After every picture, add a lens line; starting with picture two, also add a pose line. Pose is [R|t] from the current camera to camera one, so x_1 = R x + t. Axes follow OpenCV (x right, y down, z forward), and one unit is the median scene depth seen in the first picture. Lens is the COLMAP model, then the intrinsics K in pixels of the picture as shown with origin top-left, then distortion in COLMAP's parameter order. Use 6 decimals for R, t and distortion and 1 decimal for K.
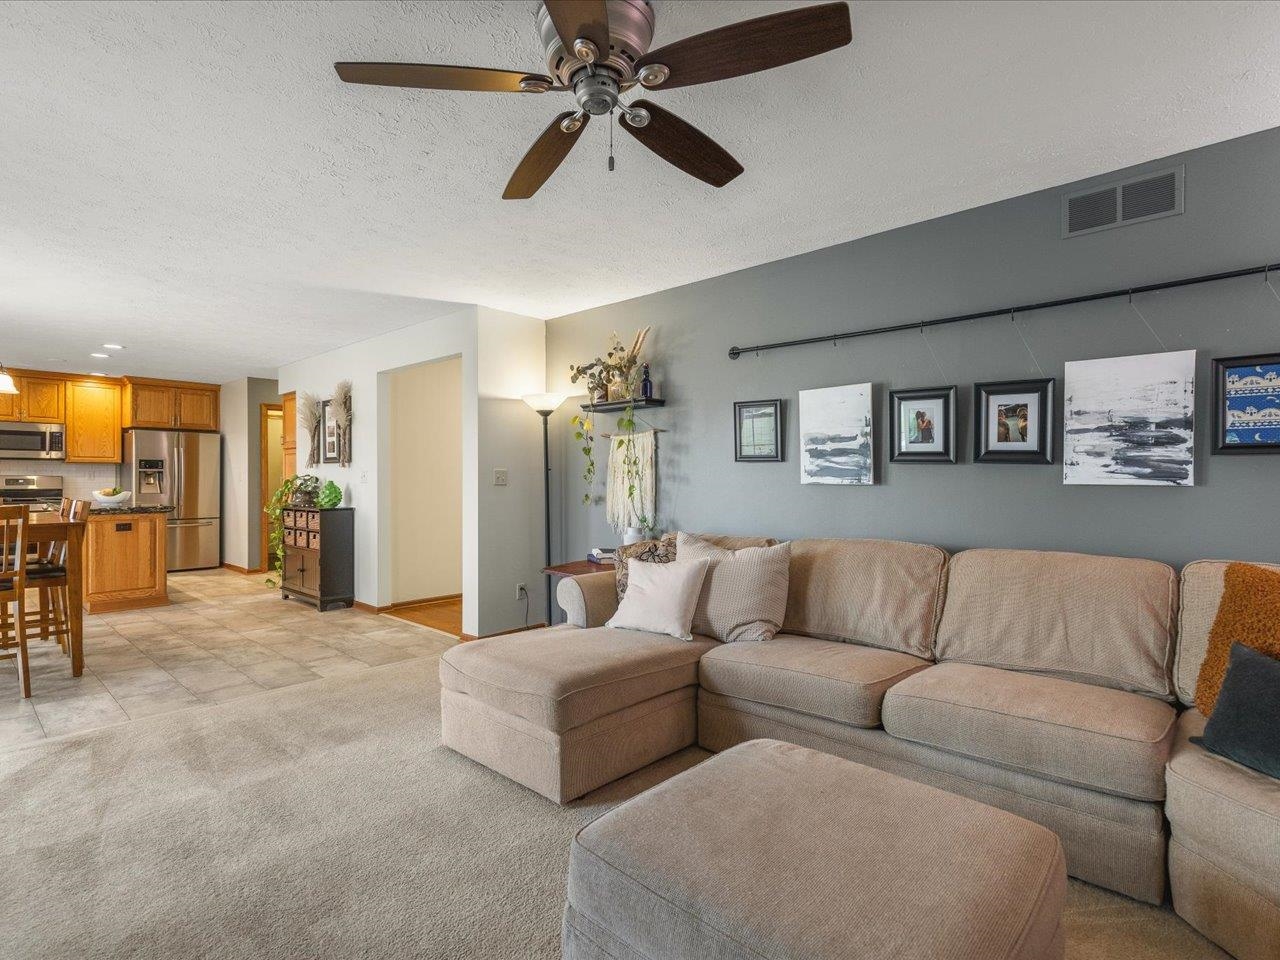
lens RADIAL K [[648.1, 0, 641.9], [0, 648.1, 477.2], [0, 0, 1]] dist [0.007622, -0.003052]
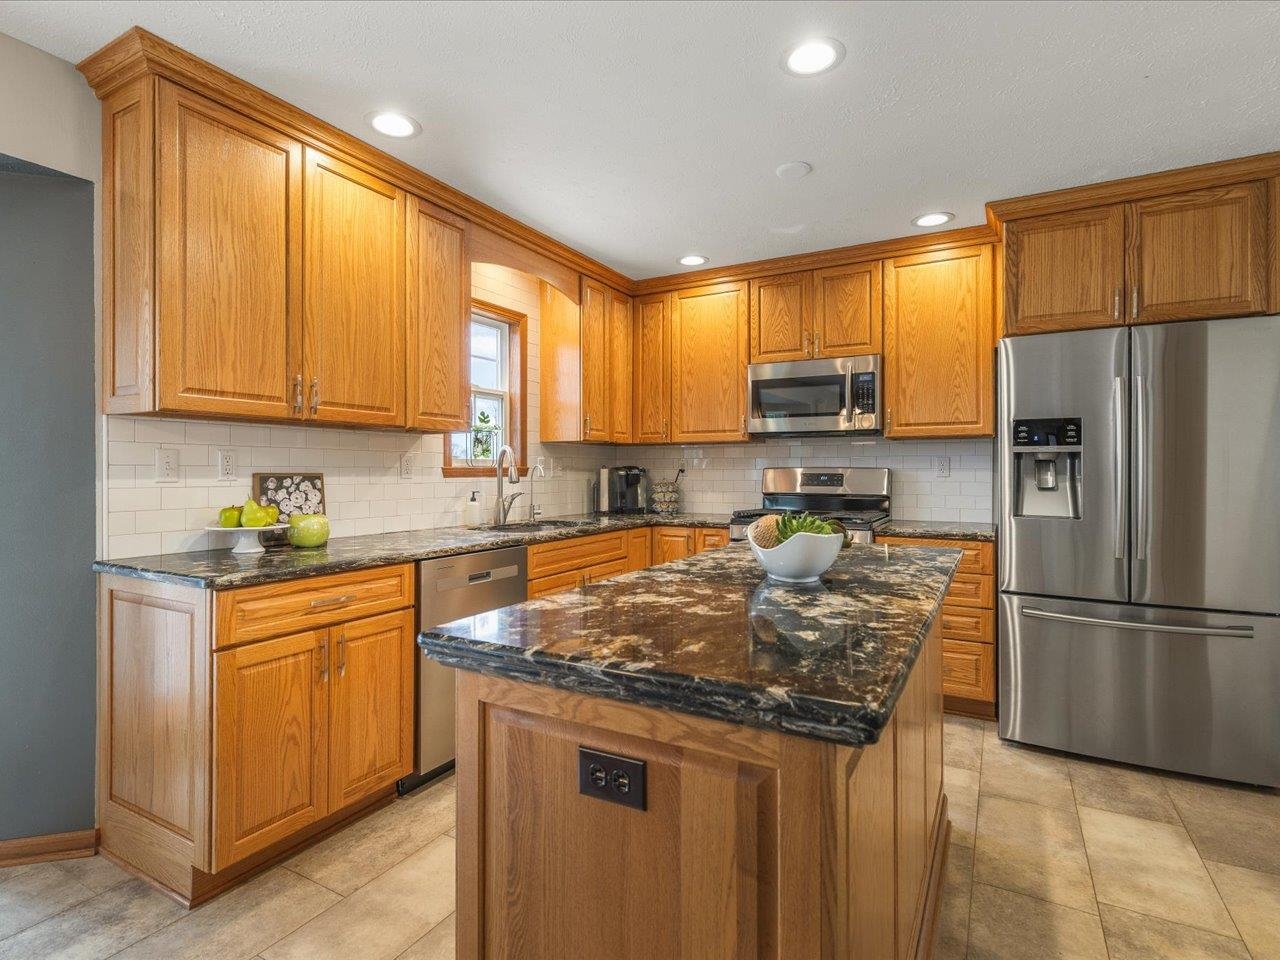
lens RADIAL K [[648.1, 0, 640.0], [0, 648.1, 468.8], [0, 0, 1]] dist [0.007622, -0.003052]
pose [[0.231414, -0.006337, -0.972835, -0.480395], [-0.001872, 0.999974, -0.006959, 0.002201], [0.972854, 0.003431, 0.231396, 0.725404]]
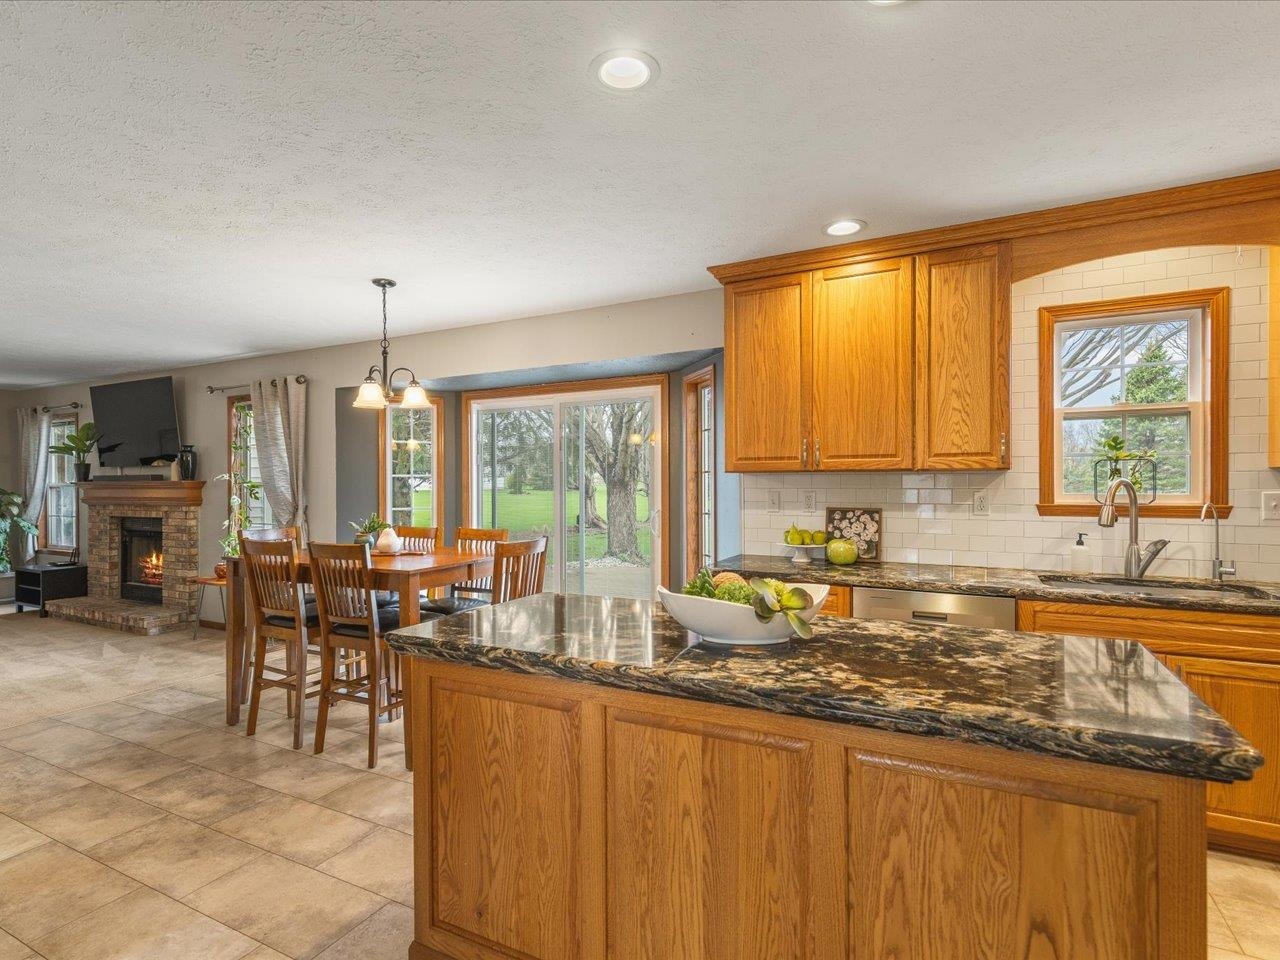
lens RADIAL K [[648.1, 0, 636.9], [0, 648.1, 485.8], [0, 0, 1]] dist [0.007622, -0.003052]
pose [[-0.961139, 0.002022, -0.276057, -0.602107], [0.000546, 0.999985, 0.005423, -0.017760], [0.276064, 0.005061, -0.961126, 1.057159]]
